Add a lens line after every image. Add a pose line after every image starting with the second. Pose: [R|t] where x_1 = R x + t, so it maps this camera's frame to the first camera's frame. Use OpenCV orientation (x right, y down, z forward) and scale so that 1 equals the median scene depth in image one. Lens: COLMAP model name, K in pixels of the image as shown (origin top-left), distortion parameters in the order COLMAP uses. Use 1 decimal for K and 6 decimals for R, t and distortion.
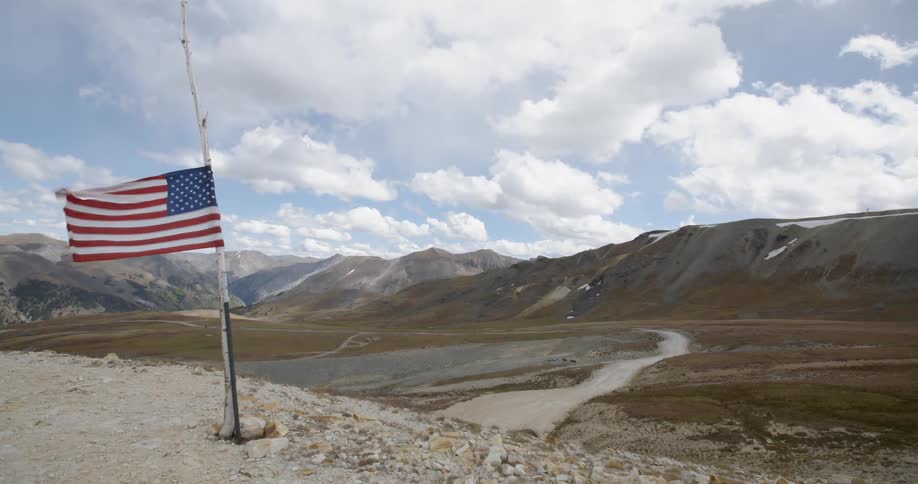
lens RADIAL K [[473.1, 0, 478.9], [0, 473.1, 243.5], [0, 0, 1]] dist [-0.053619, 0.014753]
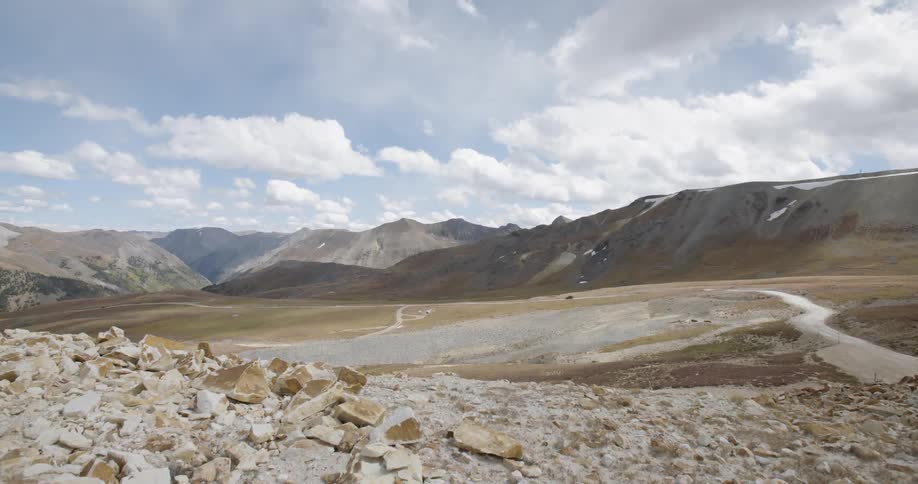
lens RADIAL K [[473.1, 0, 426.4], [0, 473.1, 242.7], [0, 0, 1]] dist [-0.053619, 0.014753]
pose [[0.997287, -0.032074, 0.066256, -0.217273], [0.027829, 0.997560, 0.064034, -0.004399], [-0.068148, -0.062017, 0.995746, 0.011334]]
